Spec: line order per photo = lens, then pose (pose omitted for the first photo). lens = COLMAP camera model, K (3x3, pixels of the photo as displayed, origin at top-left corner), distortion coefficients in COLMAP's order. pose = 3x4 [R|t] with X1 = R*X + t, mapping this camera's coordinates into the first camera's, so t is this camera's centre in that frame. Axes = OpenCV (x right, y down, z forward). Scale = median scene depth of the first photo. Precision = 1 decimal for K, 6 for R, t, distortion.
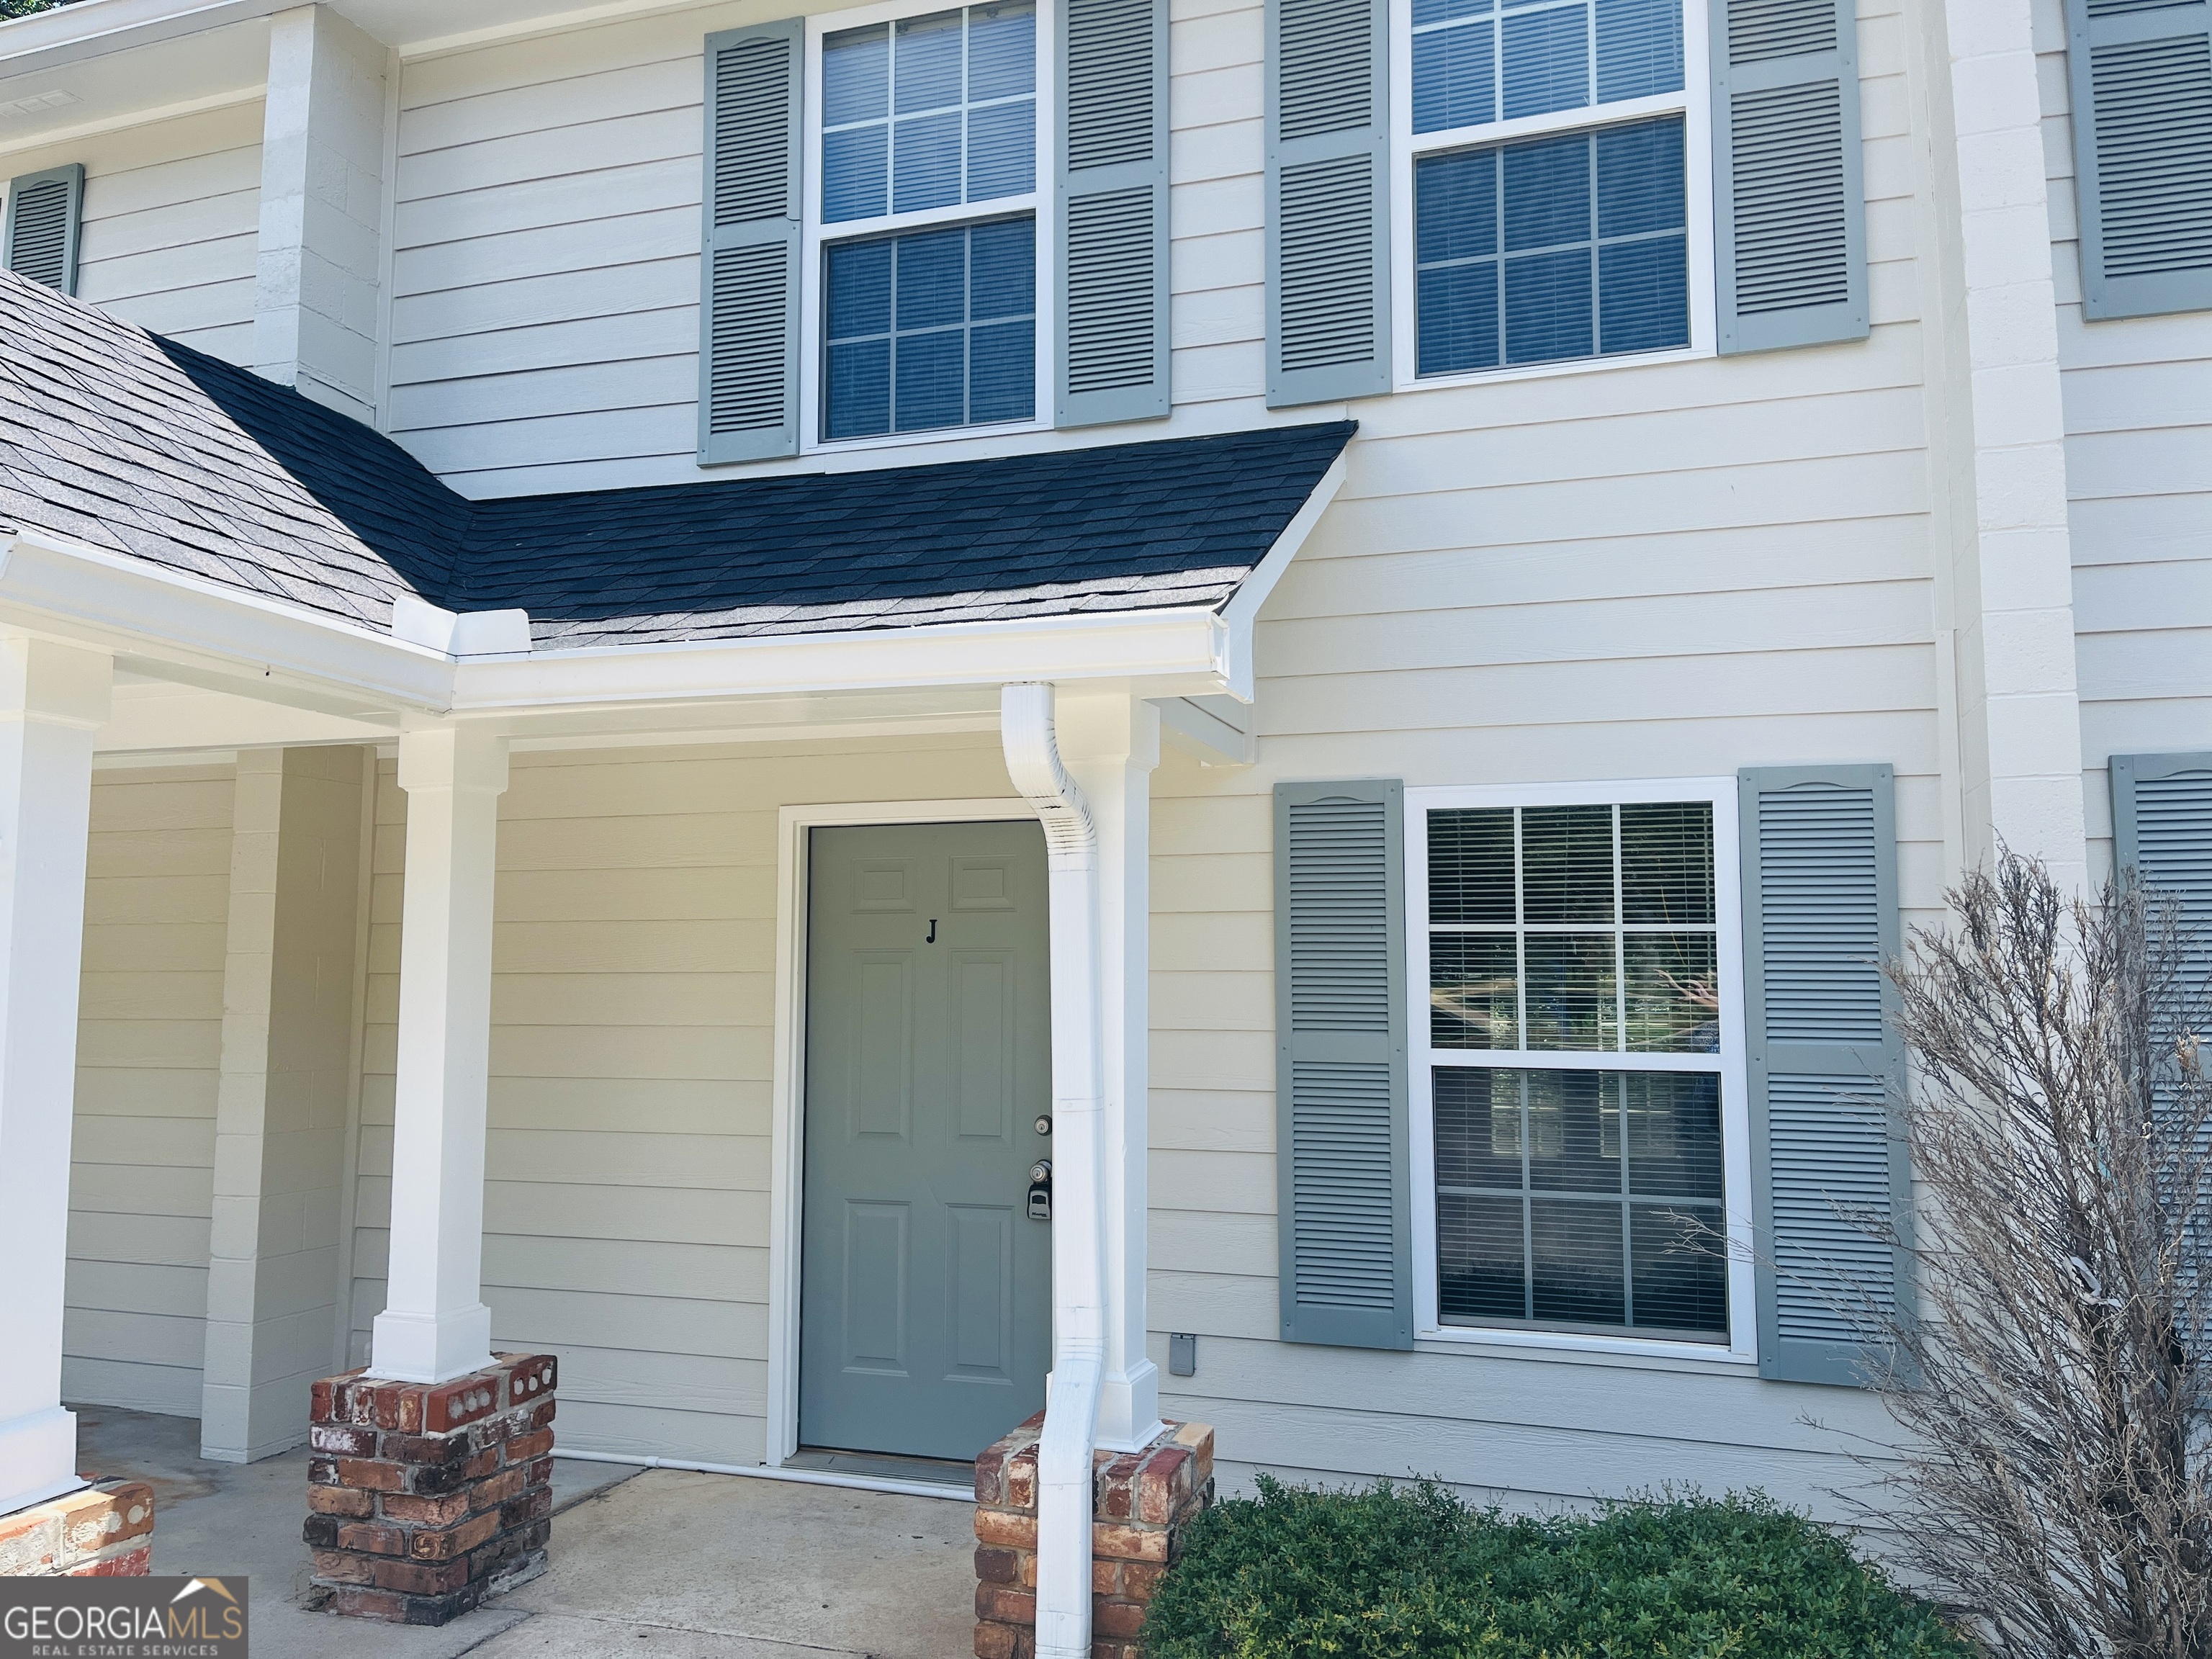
lens RADIAL K [[1714.7, 0, 1106.0], [0, 1714.7, 829.5], [0, 0, 1]] dist [0.036640, -0.040725]
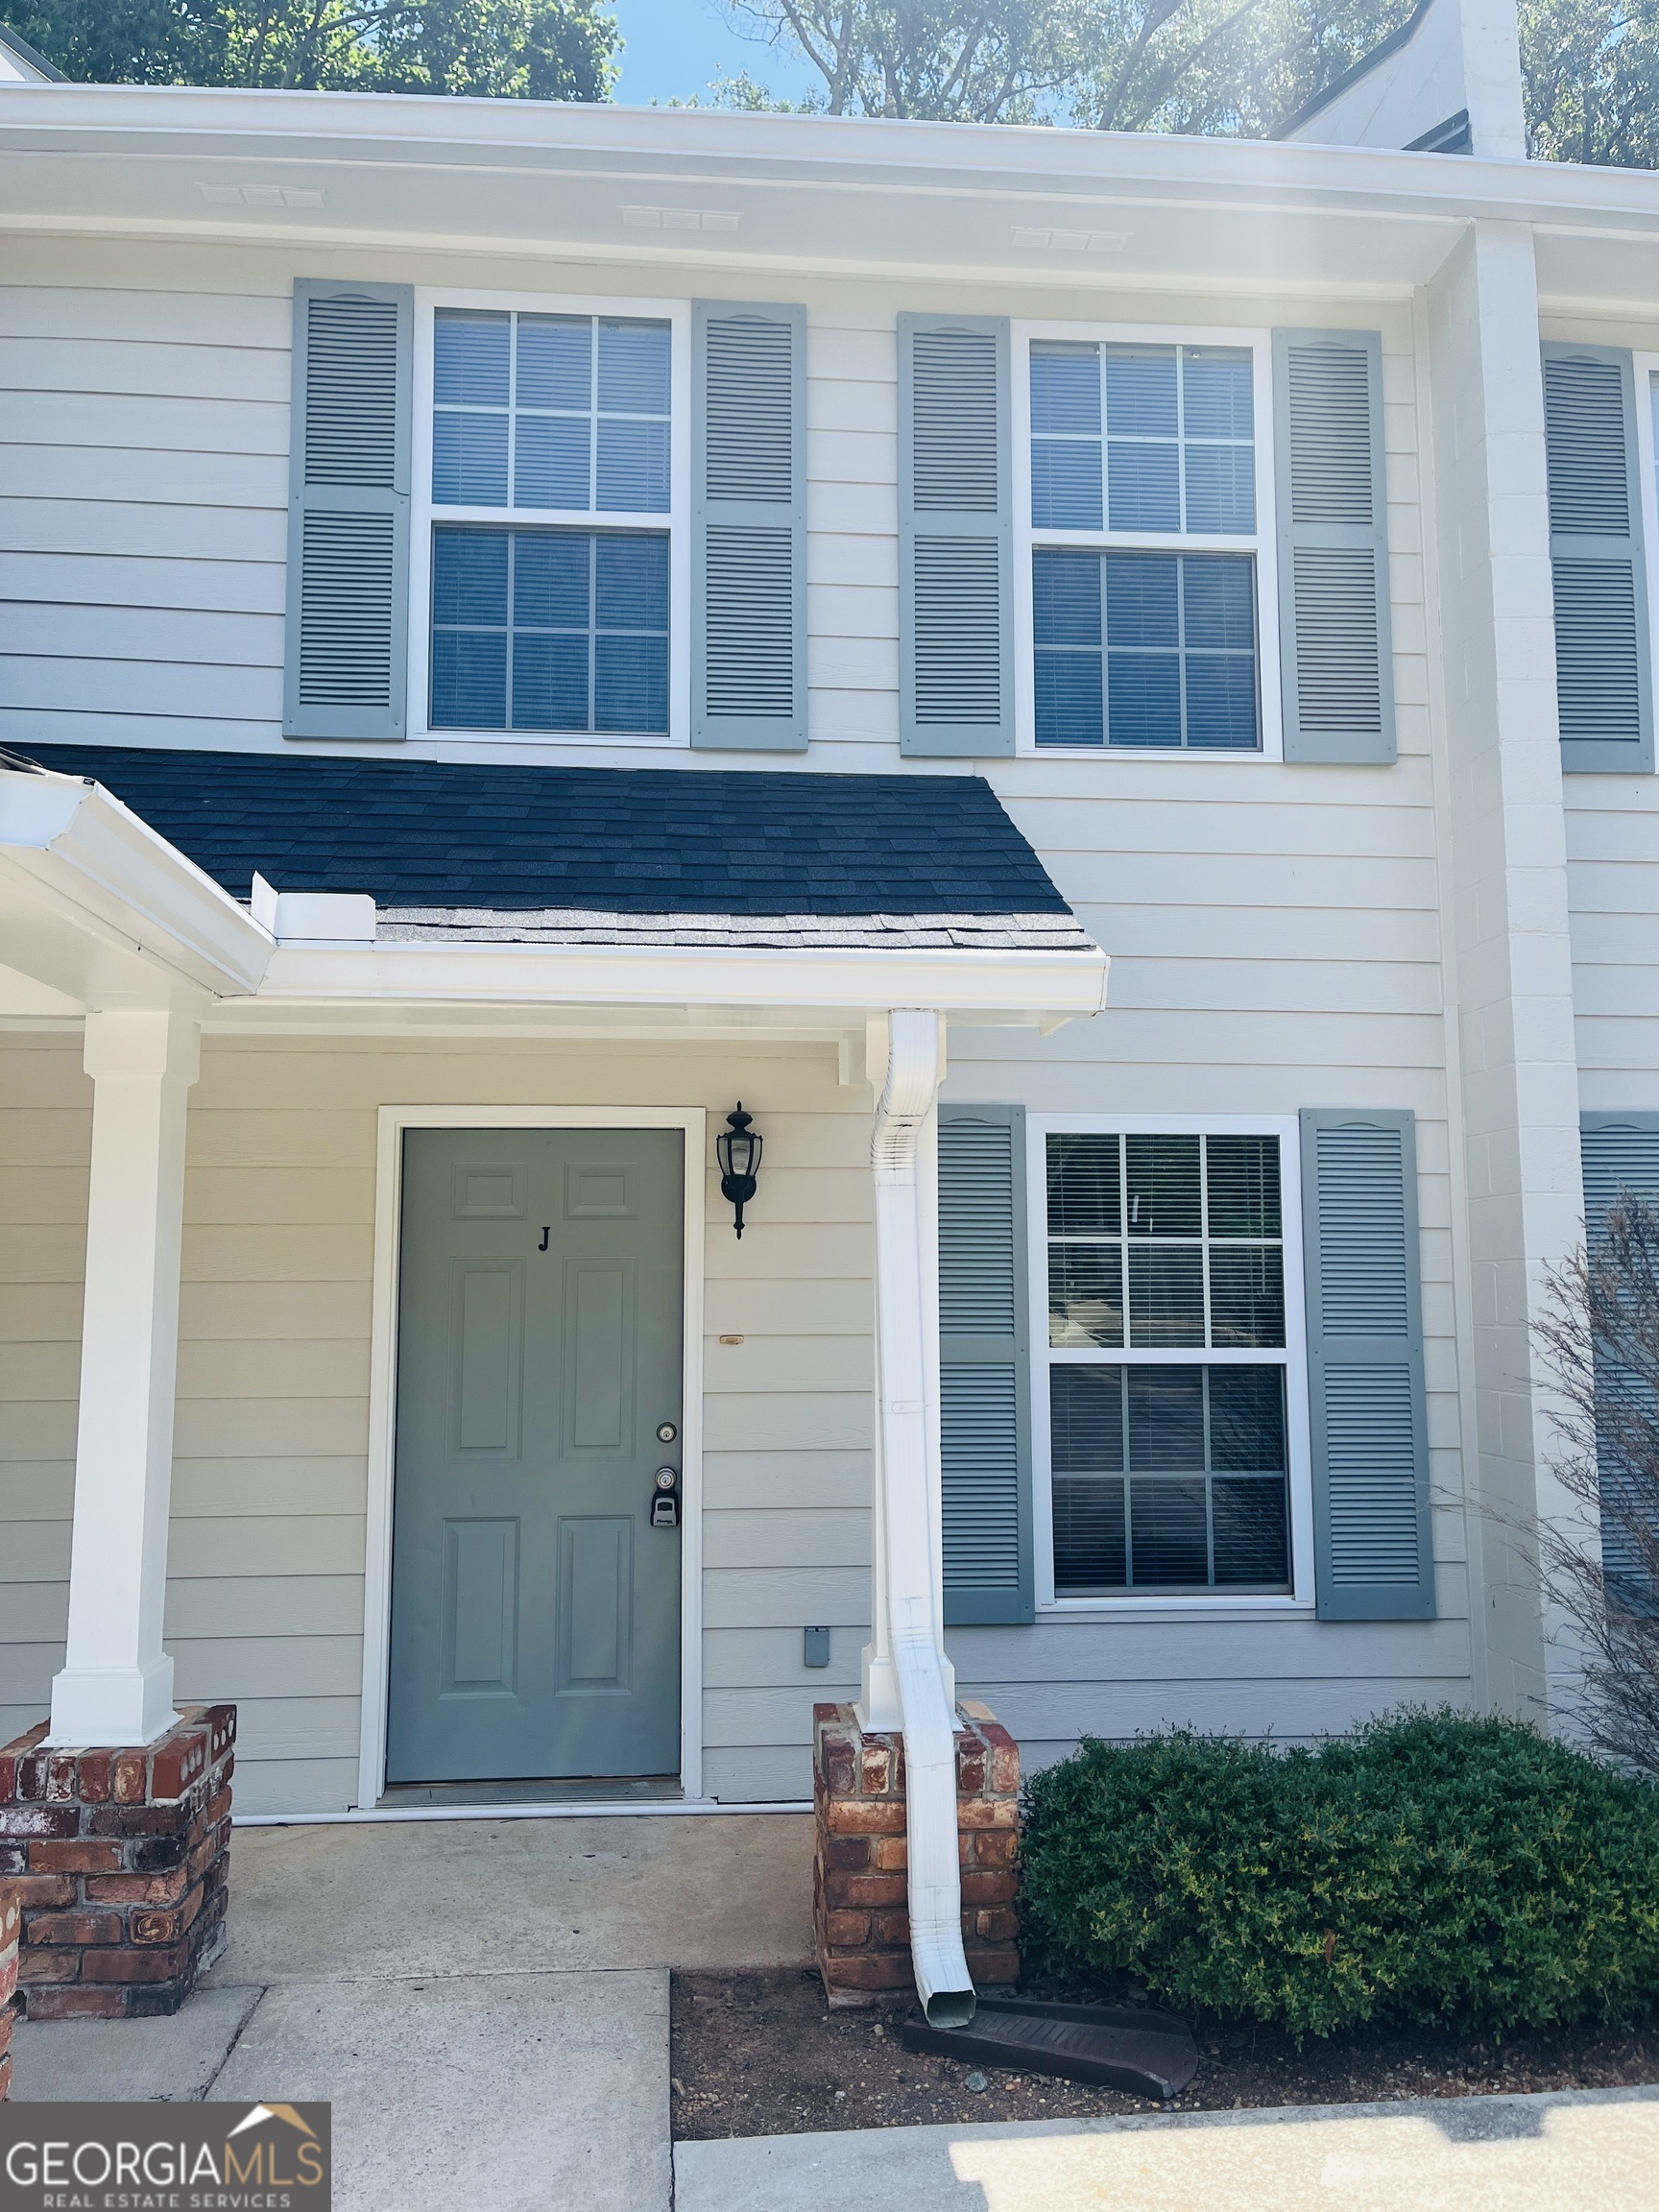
lens RADIAL K [[1666.1, 0, 976.3], [0, 1666.1, 1104.3], [0, 0, 1]] dist [0.057040, -0.077103]
pose [[0.917700, 0.039757, 0.395279, -0.290845], [-0.031821, 0.999139, -0.026615, -0.000193], [-0.395997, 0.011846, 0.918175, 0.023807]]
